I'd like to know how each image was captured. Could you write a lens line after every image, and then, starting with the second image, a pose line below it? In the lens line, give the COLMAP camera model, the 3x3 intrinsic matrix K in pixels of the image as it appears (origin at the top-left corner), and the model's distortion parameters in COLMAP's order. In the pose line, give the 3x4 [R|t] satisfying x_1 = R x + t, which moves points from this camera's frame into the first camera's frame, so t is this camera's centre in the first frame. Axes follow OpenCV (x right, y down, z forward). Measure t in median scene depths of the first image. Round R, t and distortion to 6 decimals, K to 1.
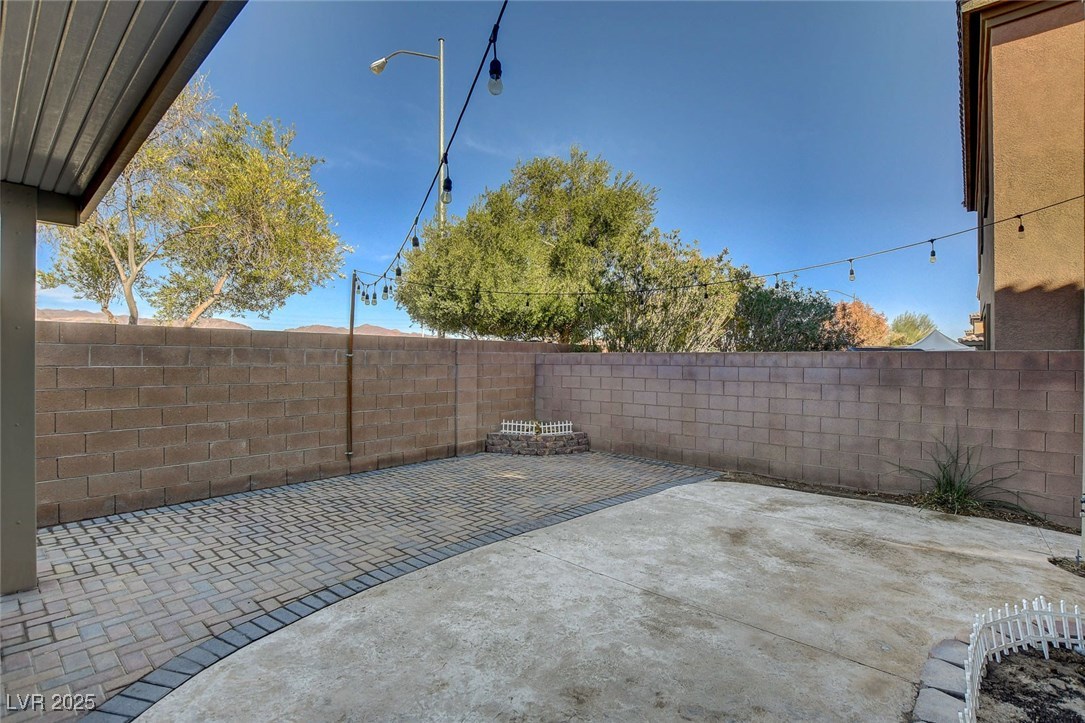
lens RADIAL K [[498.8, 0, 542.5], [0, 498.8, 361.5], [0, 0, 1]] dist [-0.000611, -0.000078]
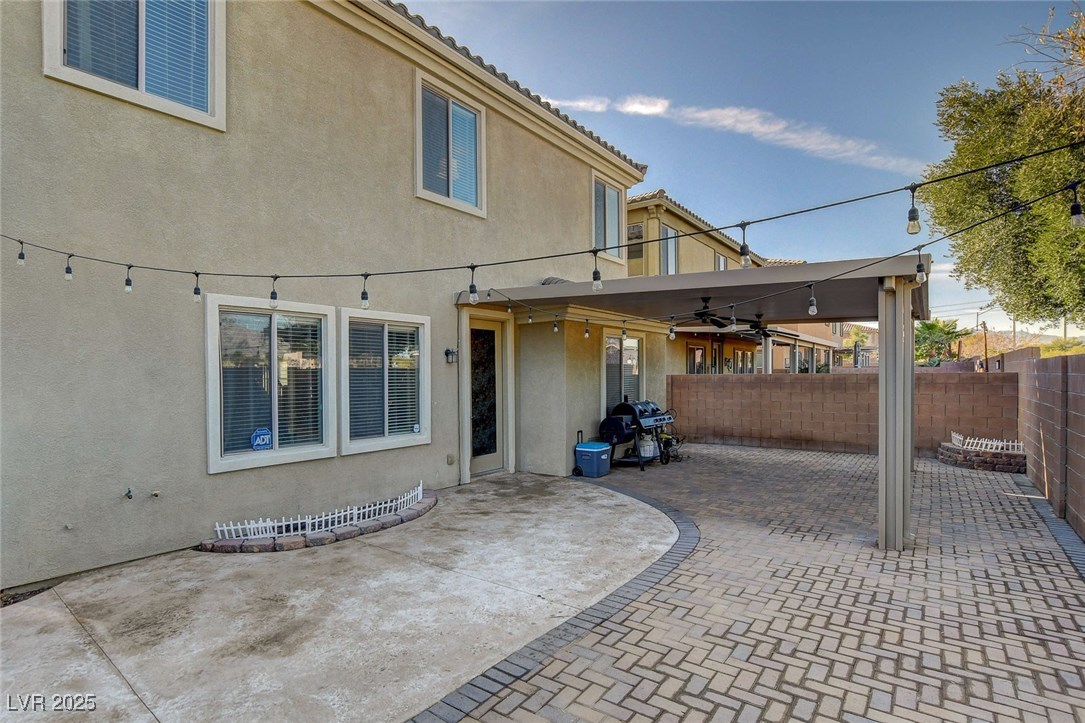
lens RADIAL K [[498.8, 0, 542.5], [0, 498.8, 361.5], [0, 0, 1]] dist [-0.000611, -0.000078]
pose [[-0.995388, -0.002937, -0.095889, 0.079410], [-0.000941, 0.999782, -0.020847, -0.048865], [0.095929, -0.020661, -0.995174, 1.976346]]
